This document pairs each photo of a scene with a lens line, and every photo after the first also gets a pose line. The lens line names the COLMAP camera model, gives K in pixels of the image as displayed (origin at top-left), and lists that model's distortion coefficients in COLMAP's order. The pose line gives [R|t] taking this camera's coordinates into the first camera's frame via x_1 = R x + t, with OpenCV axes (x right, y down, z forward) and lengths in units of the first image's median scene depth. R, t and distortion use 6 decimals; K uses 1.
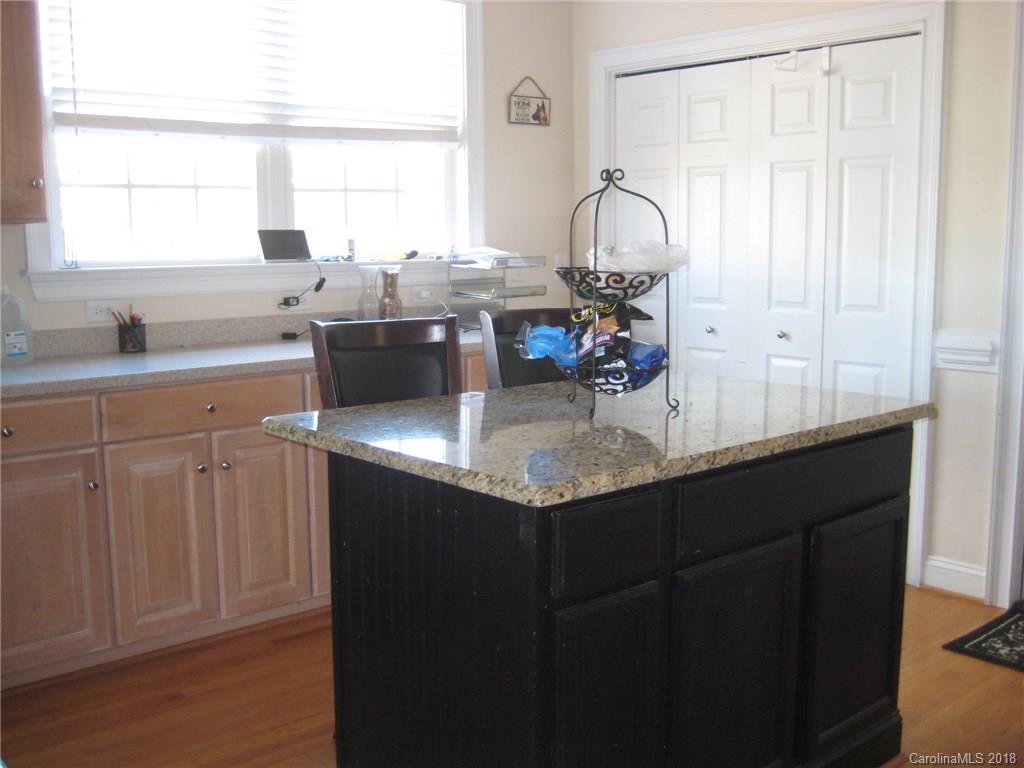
lens RADIAL K [[1049.4, 0, 512.0], [0, 1049.4, 384.0], [0, 0, 1]] dist [-0.149611, 0.157746]
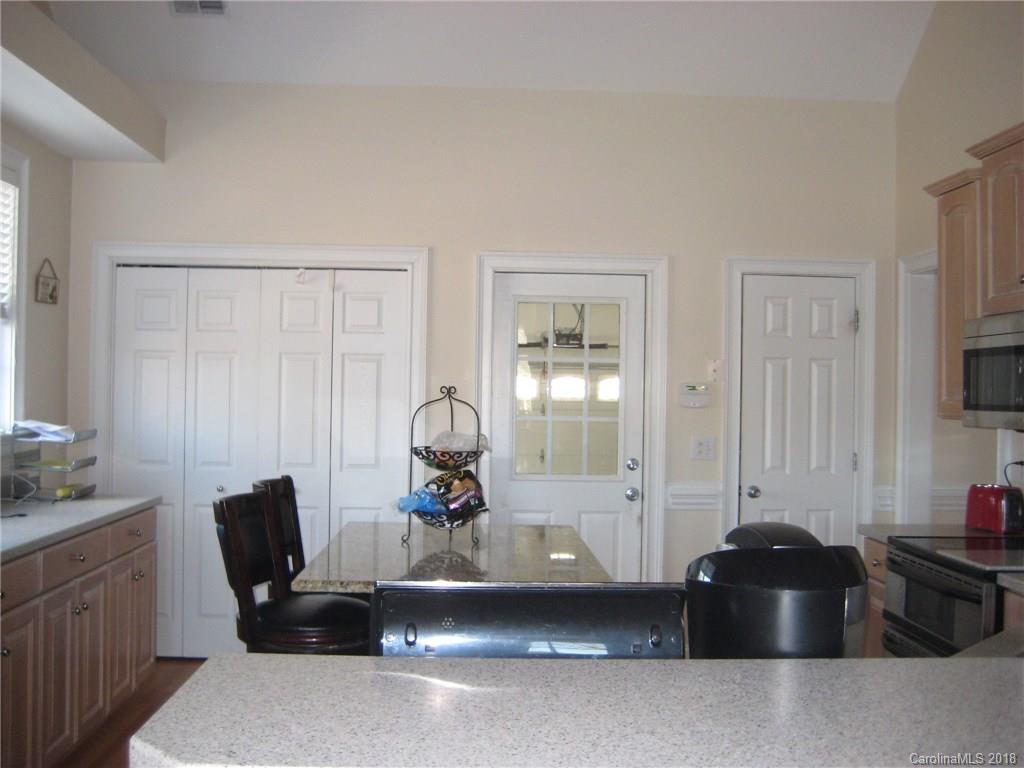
lens RADIAL K [[1147.9, 0, 512.0], [0, 1147.9, 384.0], [0, 0, 1]] dist [-0.225072, 0.696466]
pose [[0.651316, 0.020959, 0.758517, -0.618969], [0.084087, 0.991468, -0.099599, -0.015089], [-0.754133, 0.128652, 0.643997, -0.100169]]
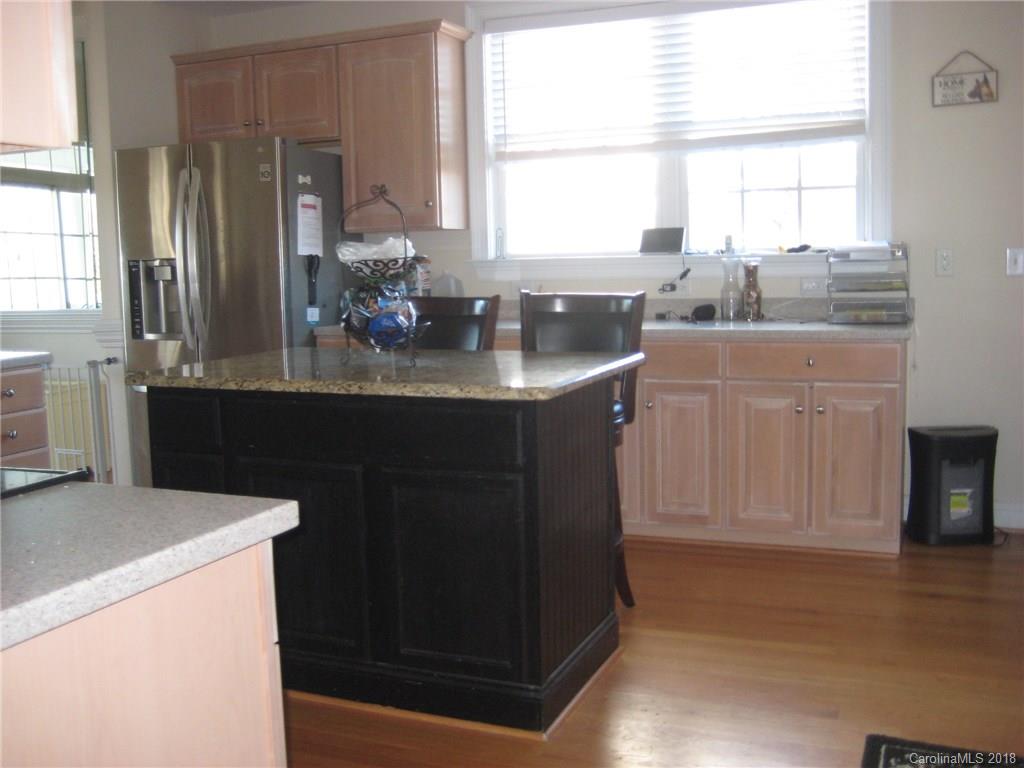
lens RADIAL K [[1049.4, 0, 512.0], [0, 1049.4, 384.0], [0, 0, 1]] dist [-0.149611, 0.157746]
pose [[0.432556, 0.102415, -0.895771, 0.756425], [-0.101531, 0.992741, 0.064474, -0.027889], [0.895872, 0.063060, 0.439815, 0.308067]]
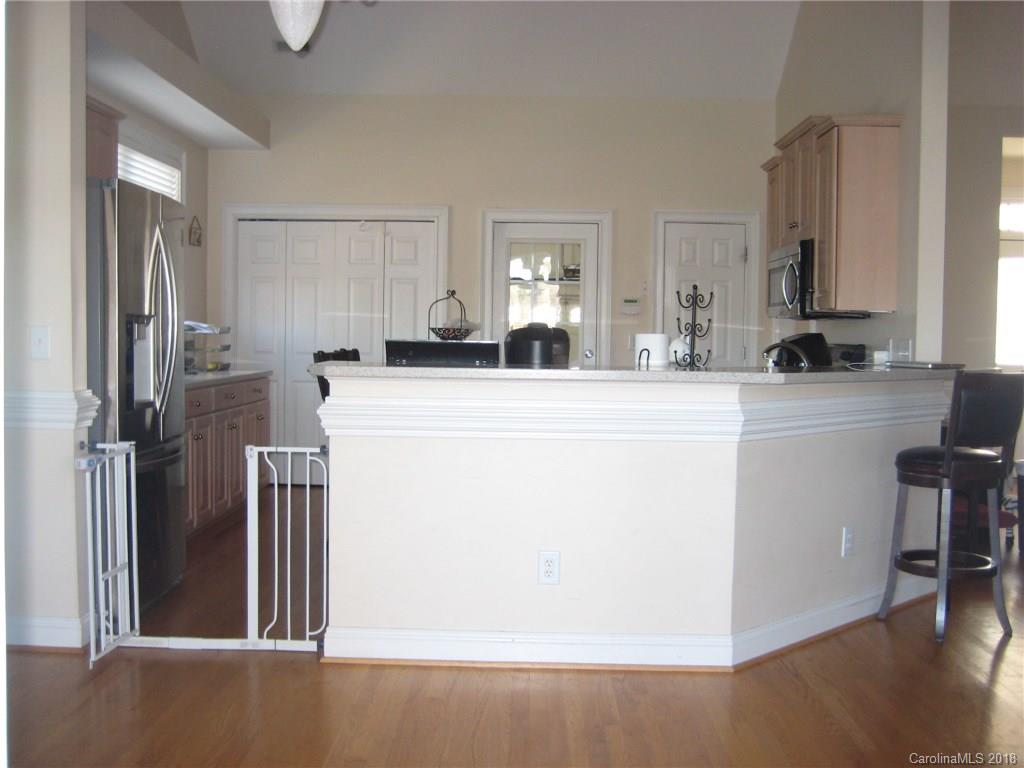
lens RADIAL K [[1049.4, 0, 512.0], [0, 1049.4, 384.0], [0, 0, 1]] dist [-0.149611, 0.157746]
pose [[0.685716, -0.021630, 0.727548, -0.925113], [0.081959, 0.995496, -0.047651, 0.089811], [-0.723240, 0.092304, 0.684400, -0.484095]]
